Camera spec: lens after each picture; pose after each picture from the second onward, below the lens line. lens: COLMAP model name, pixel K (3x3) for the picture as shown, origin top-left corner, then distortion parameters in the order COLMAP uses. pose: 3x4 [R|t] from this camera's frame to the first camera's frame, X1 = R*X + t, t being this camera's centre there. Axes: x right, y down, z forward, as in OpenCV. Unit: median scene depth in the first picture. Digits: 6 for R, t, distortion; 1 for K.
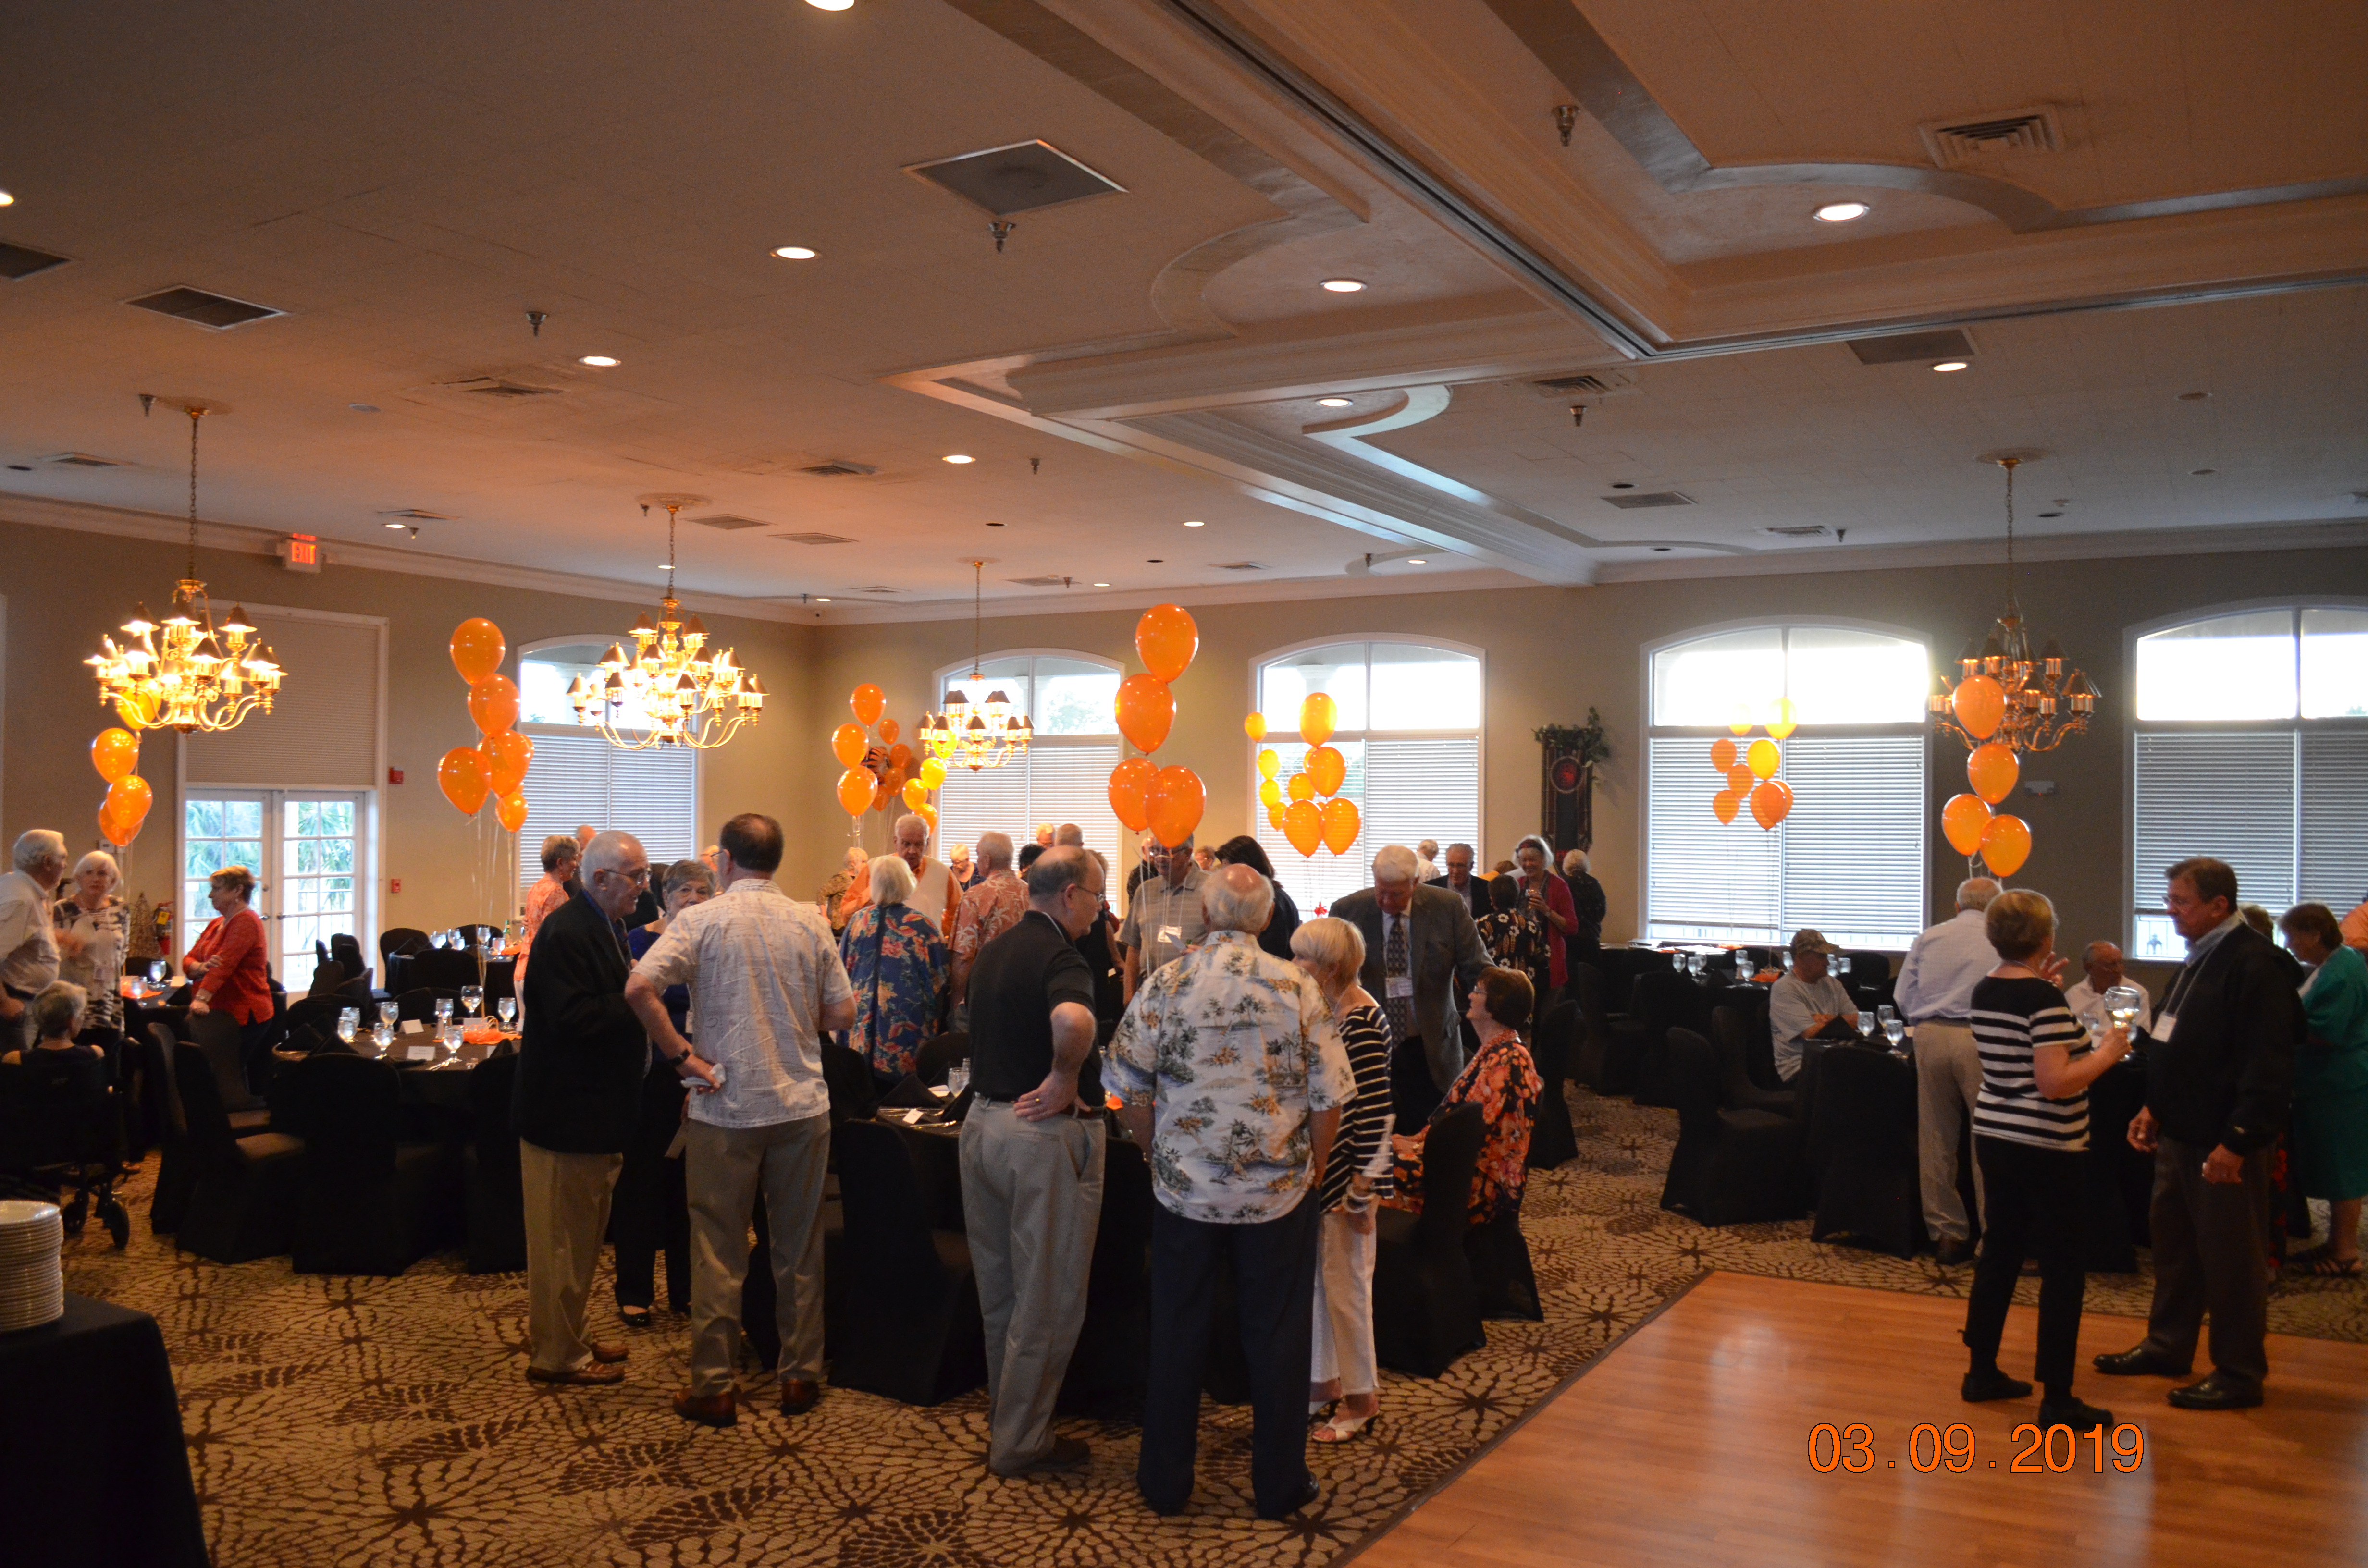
lens RADIAL K [[1908.6, 0, 1184.0], [0, 1908.6, 784.0], [0, 0, 1]] dist [-0.062415, -0.007835]
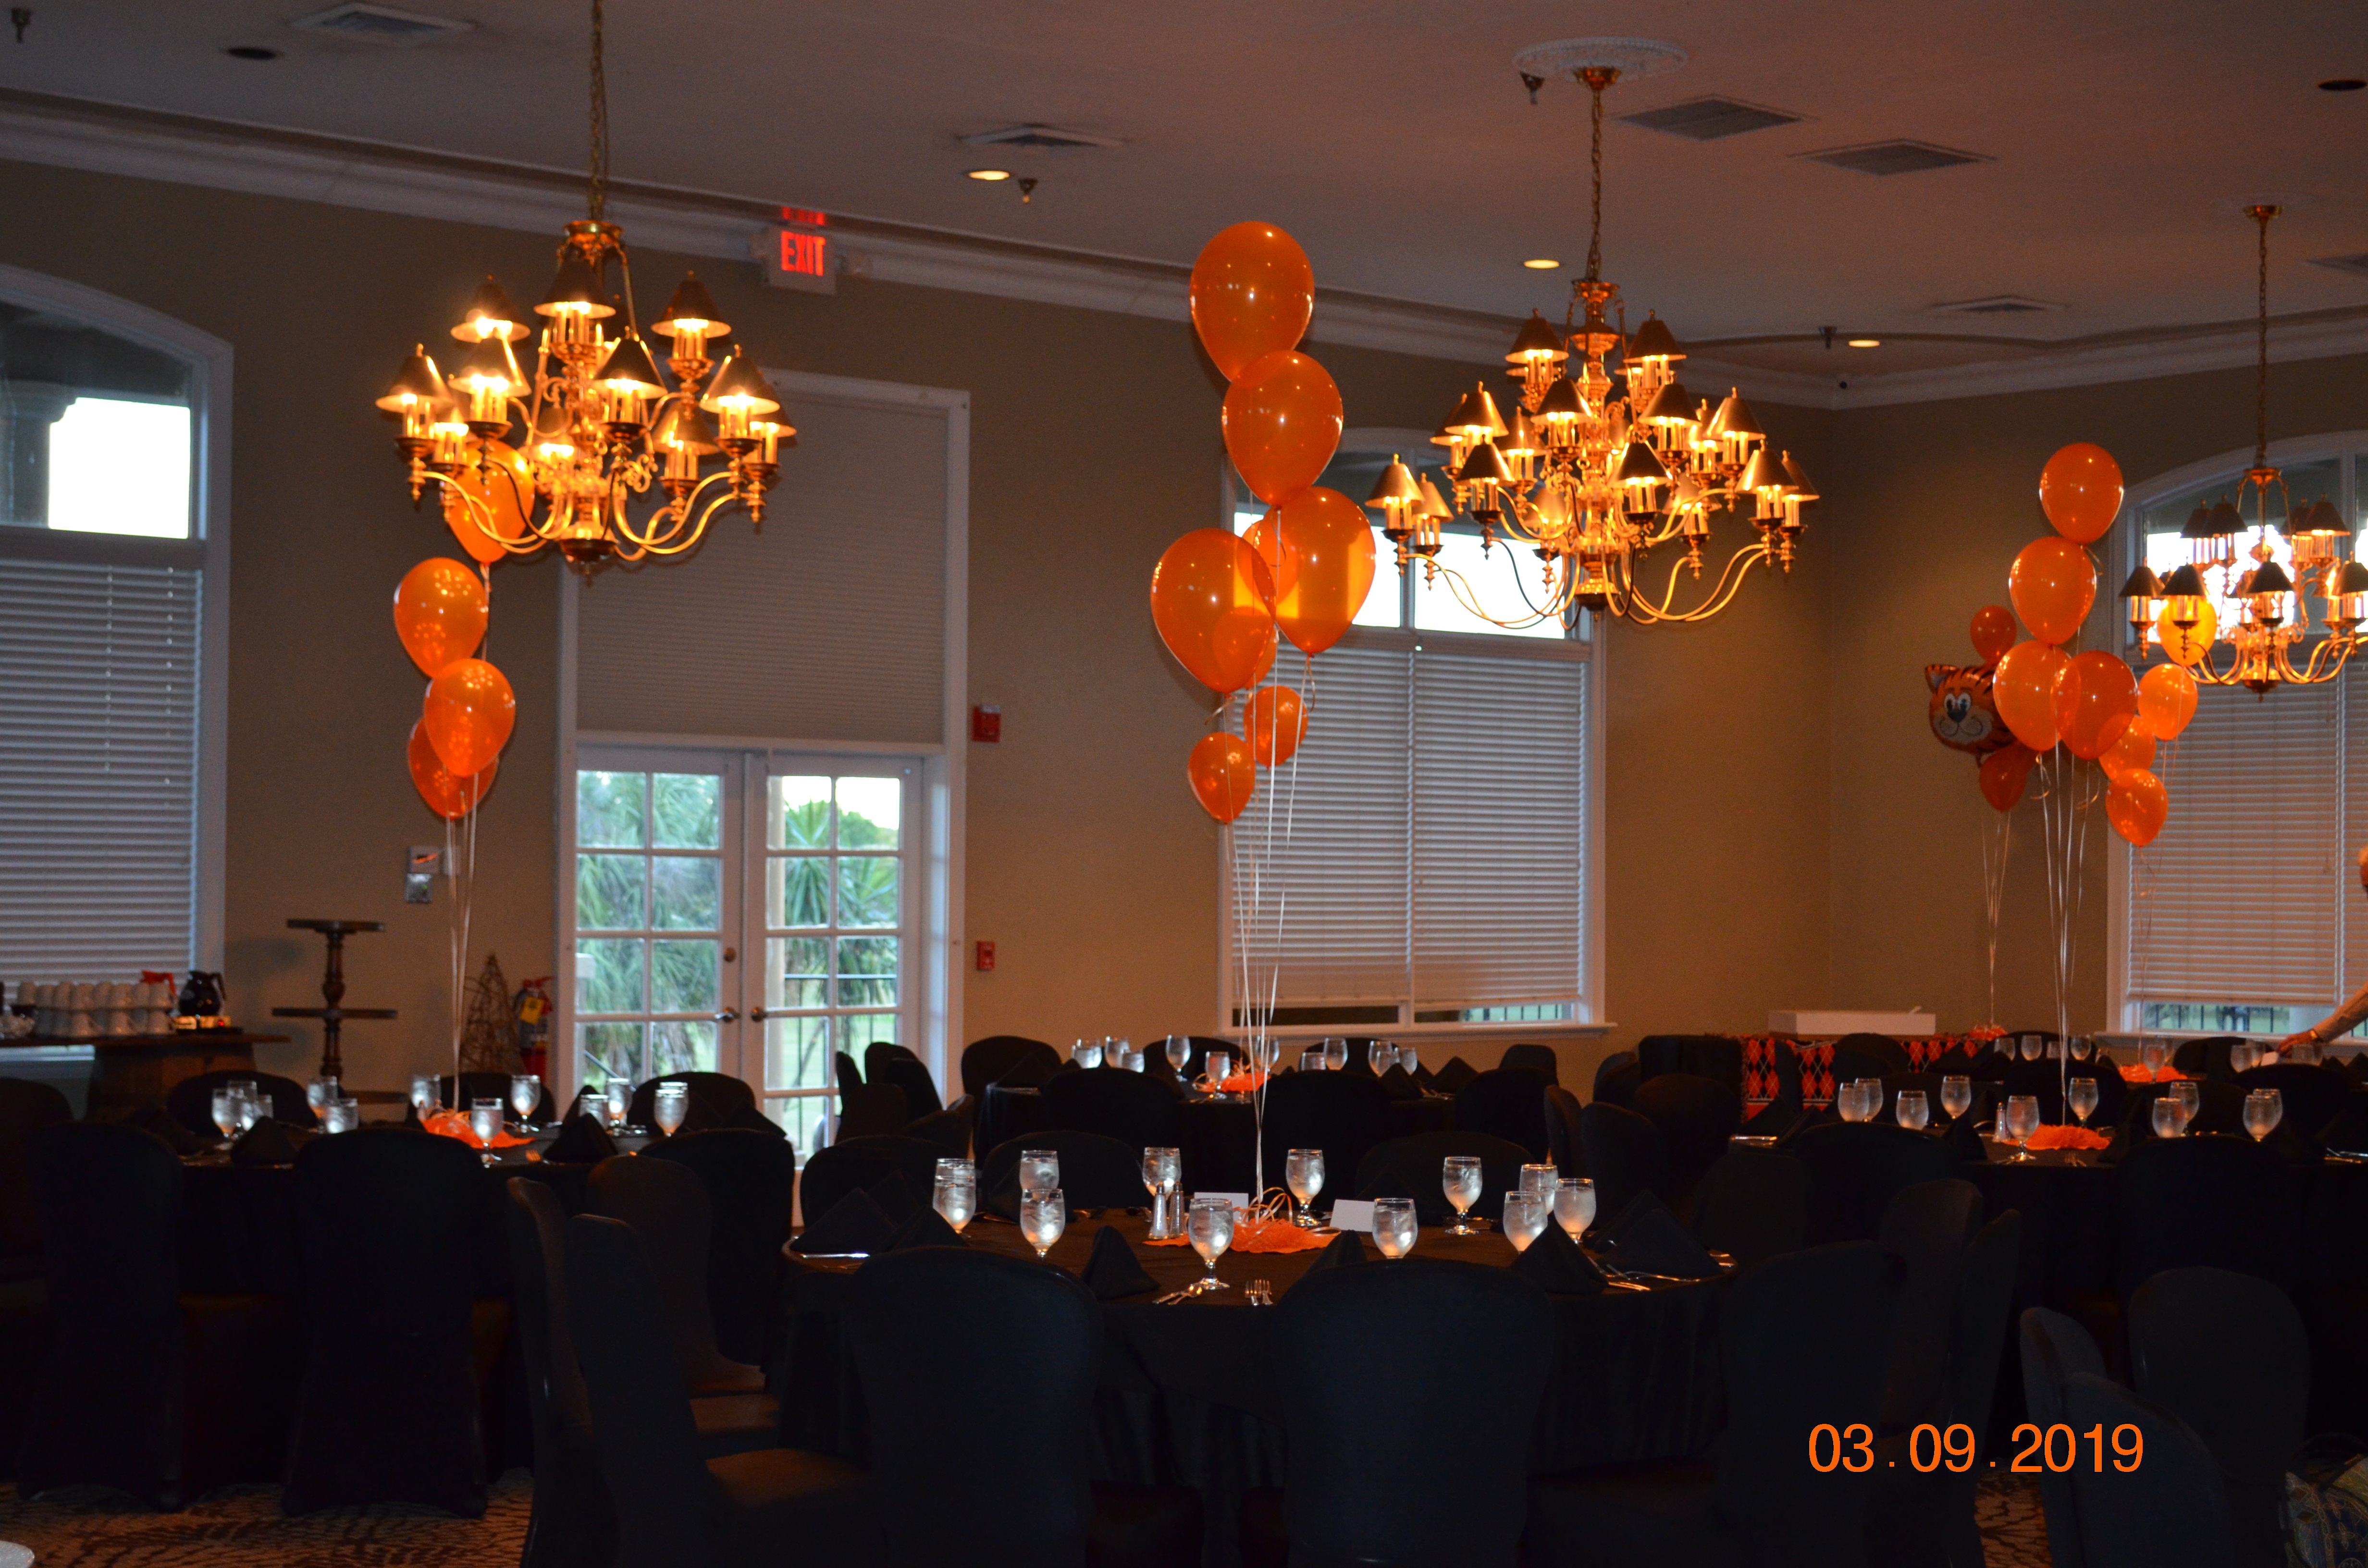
lens RADIAL K [[3733.3, 0, 1184.0], [0, 3733.3, 784.0], [0, 0, 1]] dist [-0.028766, -0.016686]
pose [[0.948131, -0.008533, -0.317767, -0.109688], [0.002813, 0.999826, -0.018456, 0.043004], [0.317869, 0.016605, 0.947989, 0.192743]]
